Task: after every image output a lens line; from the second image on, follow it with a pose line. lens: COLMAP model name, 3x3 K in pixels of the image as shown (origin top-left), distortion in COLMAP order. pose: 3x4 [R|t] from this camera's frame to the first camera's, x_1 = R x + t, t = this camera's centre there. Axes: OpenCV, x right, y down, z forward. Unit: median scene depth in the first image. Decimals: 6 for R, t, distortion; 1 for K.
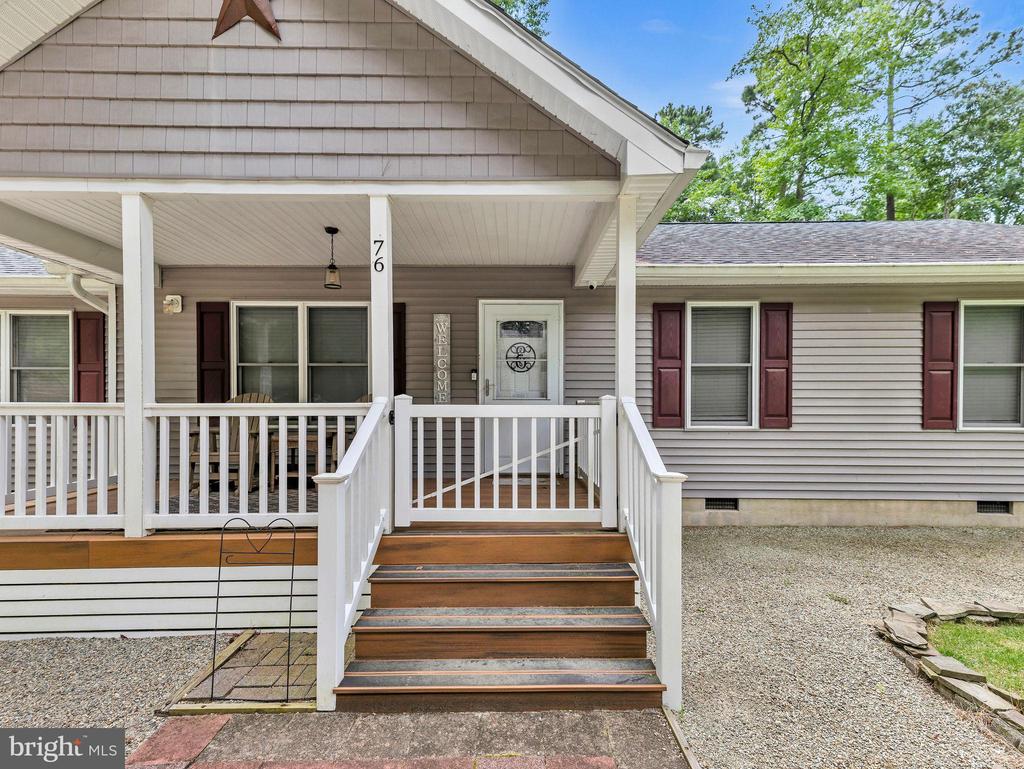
lens RADIAL K [[475.7, 0, 509.3], [0, 475.7, 410.4], [0, 0, 1]] dist [0.031656, 0.001689]
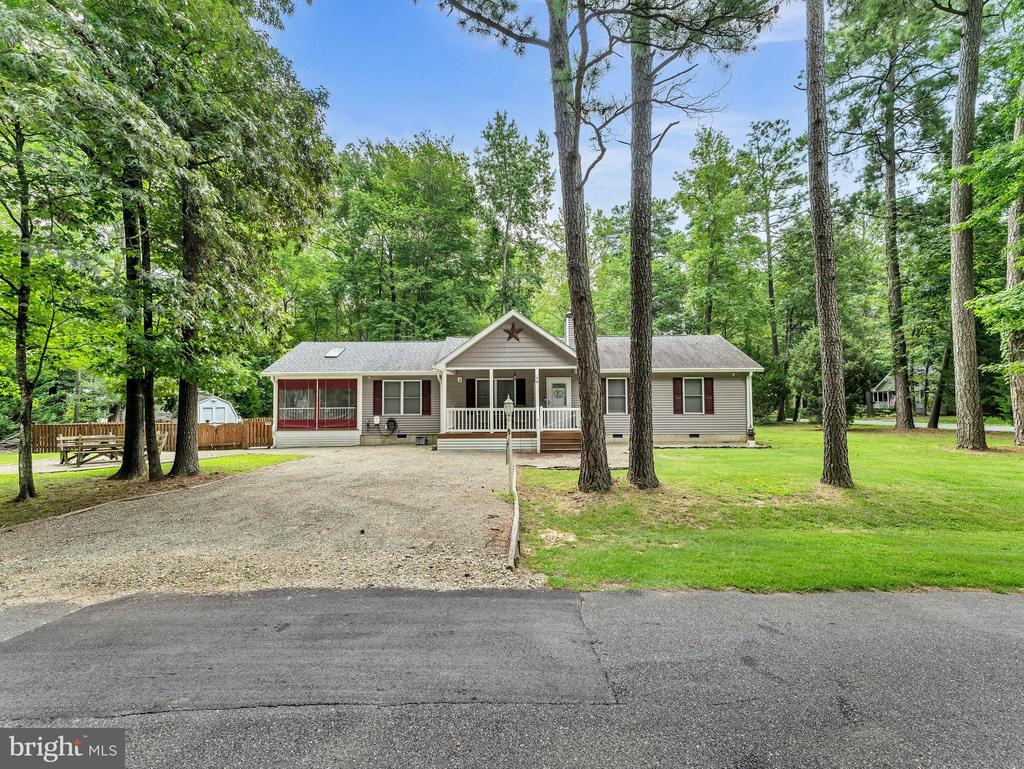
lens RADIAL K [[475.7, 0, 509.8], [0, 475.7, 392.0], [0, 0, 1]] dist [0.031656, 0.001689]
pose [[0.999977, -0.006655, 0.001585, -0.341013], [0.006709, 0.999294, -0.036971, 0.000900], [-0.001338, 0.036981, 0.999315, -2.485491]]
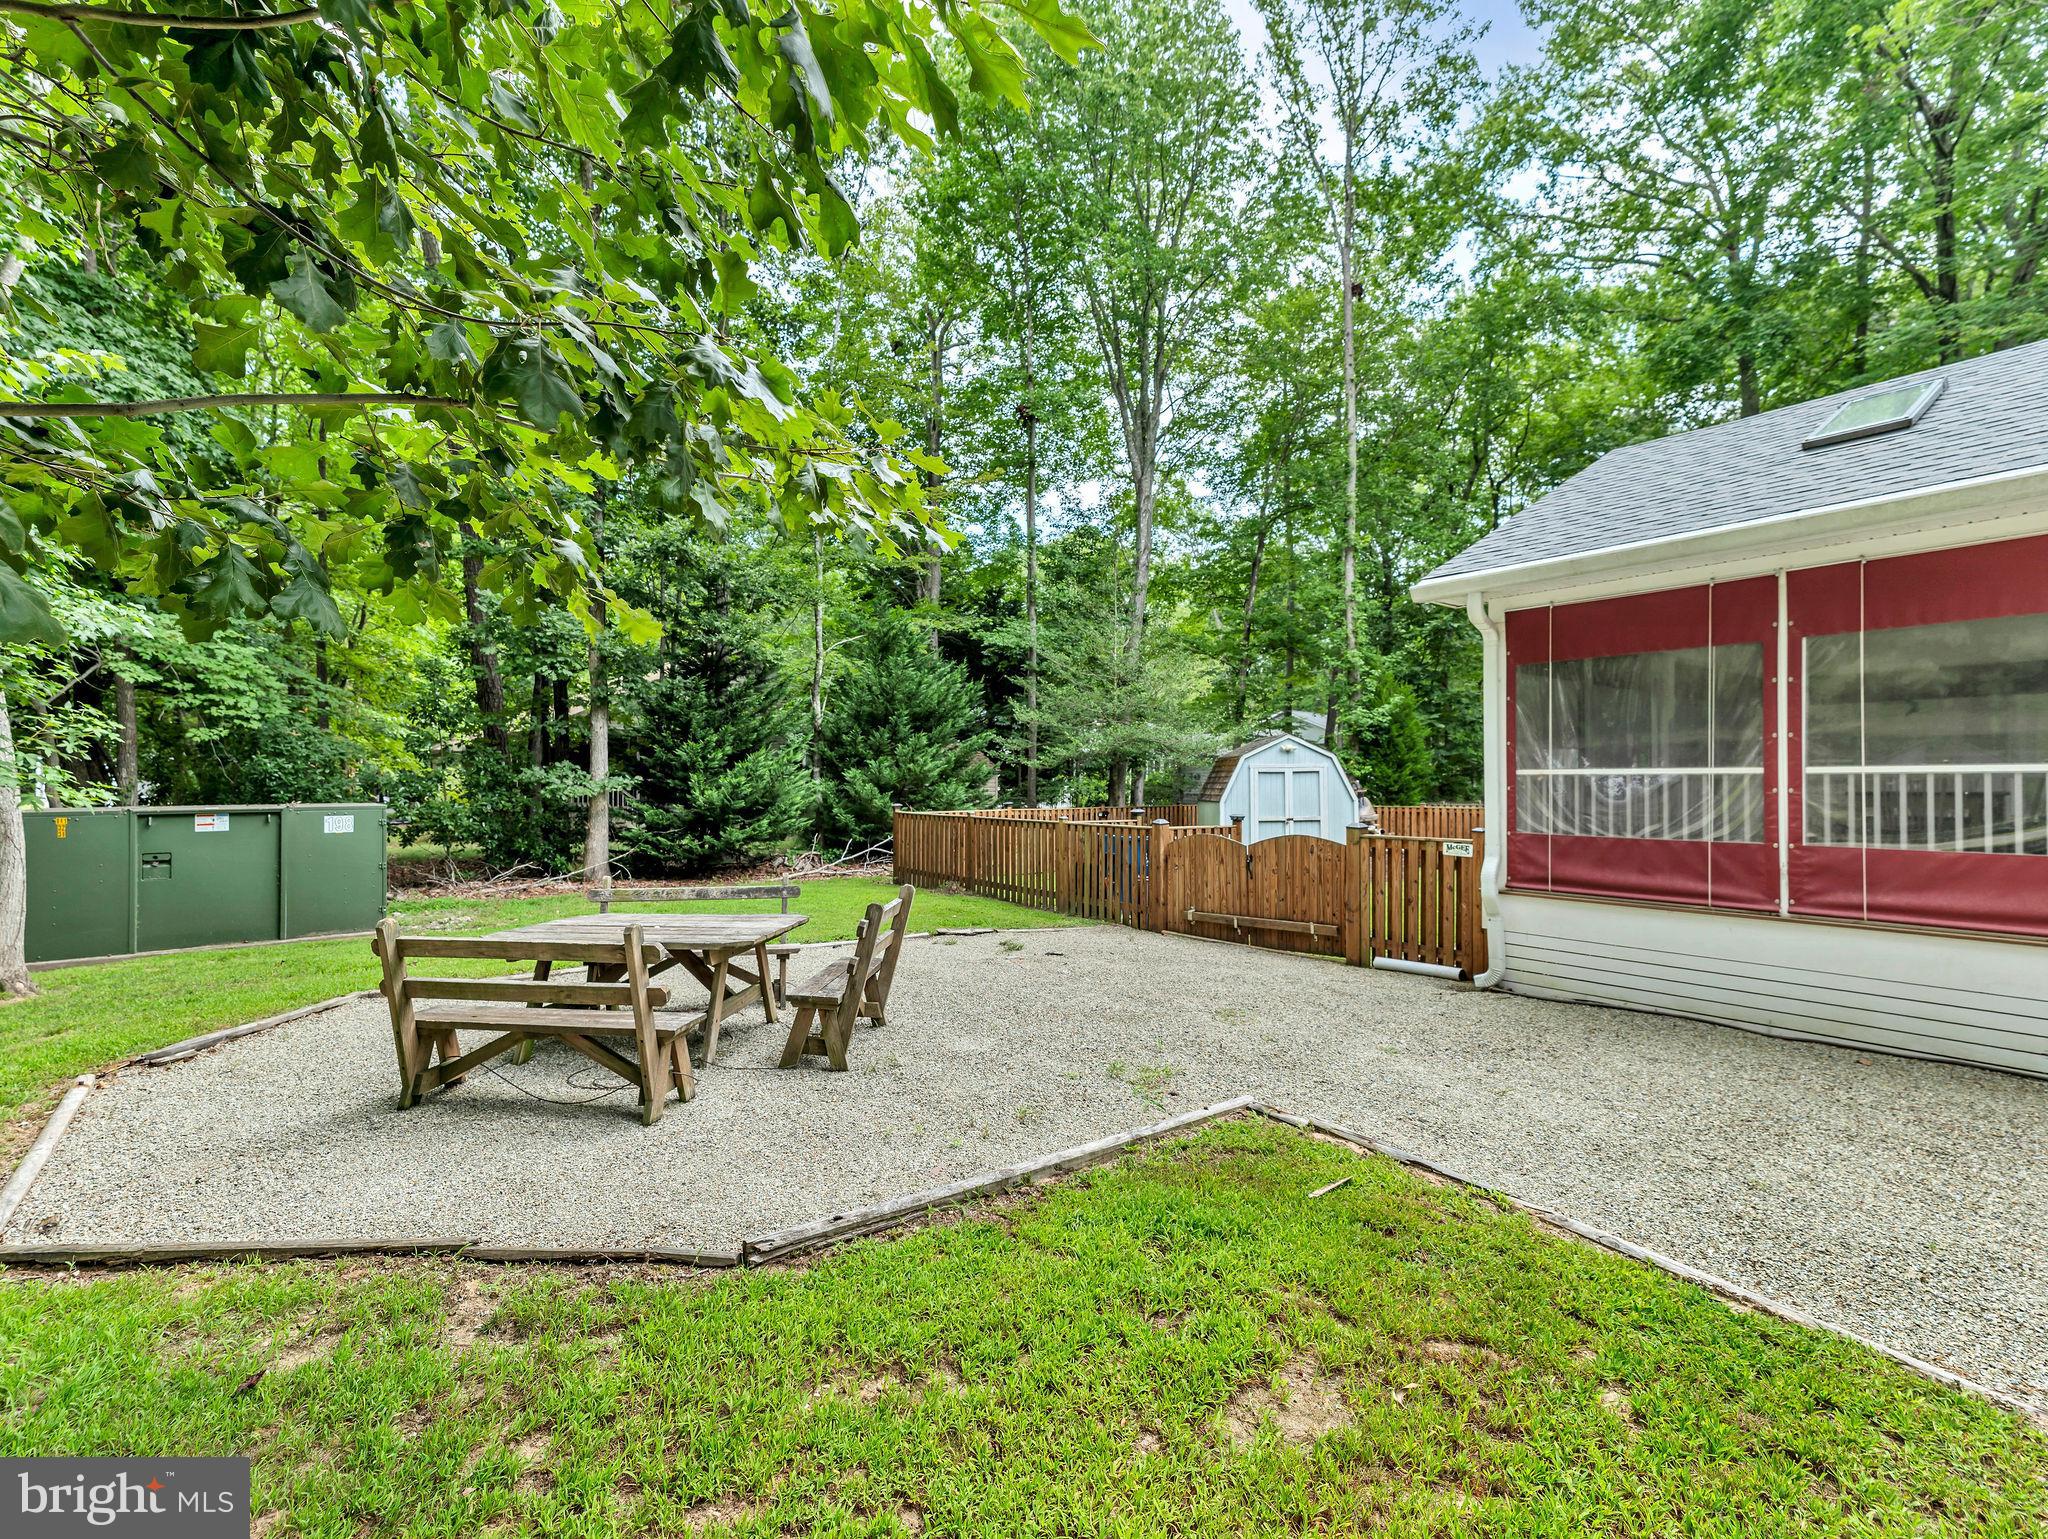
lens RADIAL K [[951.3, 0, 1019.5], [0, 951.3, 767.2], [0, 0, 1]] dist [0.031656, 0.001689]
pose [[0.628682, -0.012440, -0.777563, -1.484905], [-0.000429, 0.999866, -0.016343, -0.005514], [0.777662, 0.010609, 0.628593, -0.215929]]
